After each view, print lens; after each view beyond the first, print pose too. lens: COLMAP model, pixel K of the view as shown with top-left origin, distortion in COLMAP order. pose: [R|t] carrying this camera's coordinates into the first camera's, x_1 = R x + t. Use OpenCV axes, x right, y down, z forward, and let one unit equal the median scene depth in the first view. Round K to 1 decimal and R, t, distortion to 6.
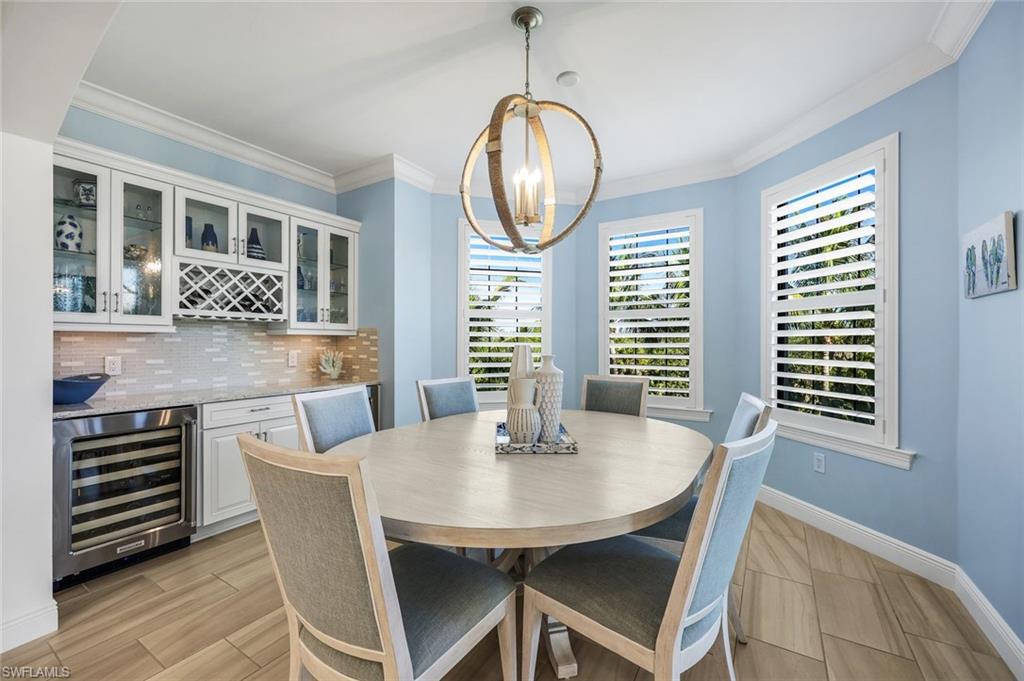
lens RADIAL K [[413.8, 0, 505.4], [0, 413.8, 342.6], [0, 0, 1]] dist [-0.002795, 0.000877]
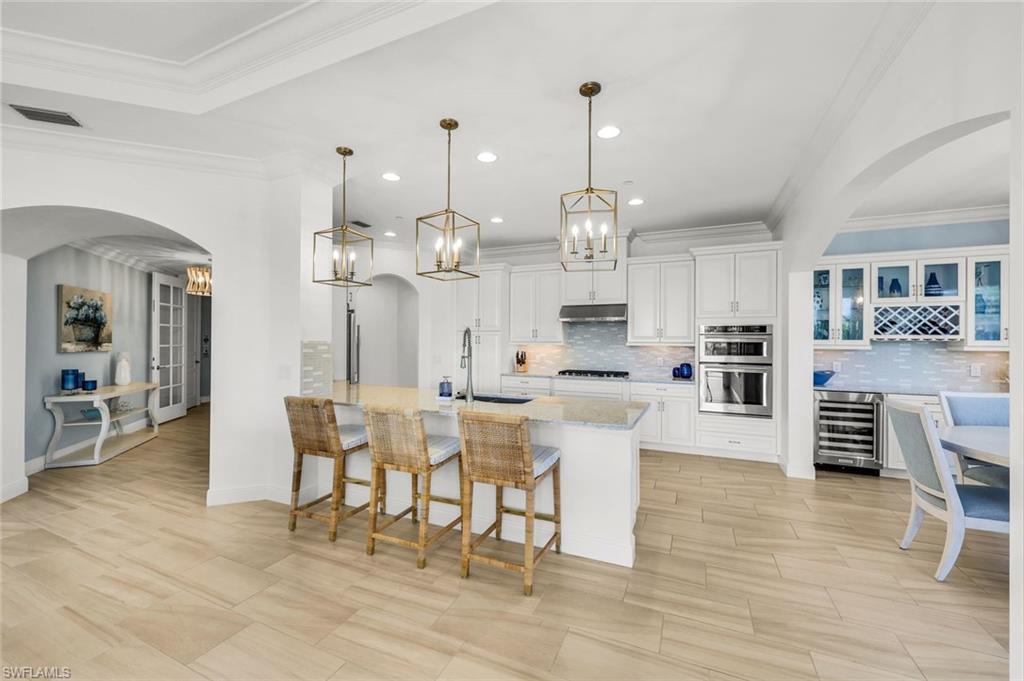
lens RADIAL K [[413.8, 0, 505.7], [0, 413.8, 338.9], [0, 0, 1]] dist [-0.002795, 0.000877]
pose [[0.141087, -0.007290, -0.989970, 0.586972], [-0.007481, 0.999936, -0.008430, -0.038553], [0.989969, 0.008595, 0.141023, -0.636088]]
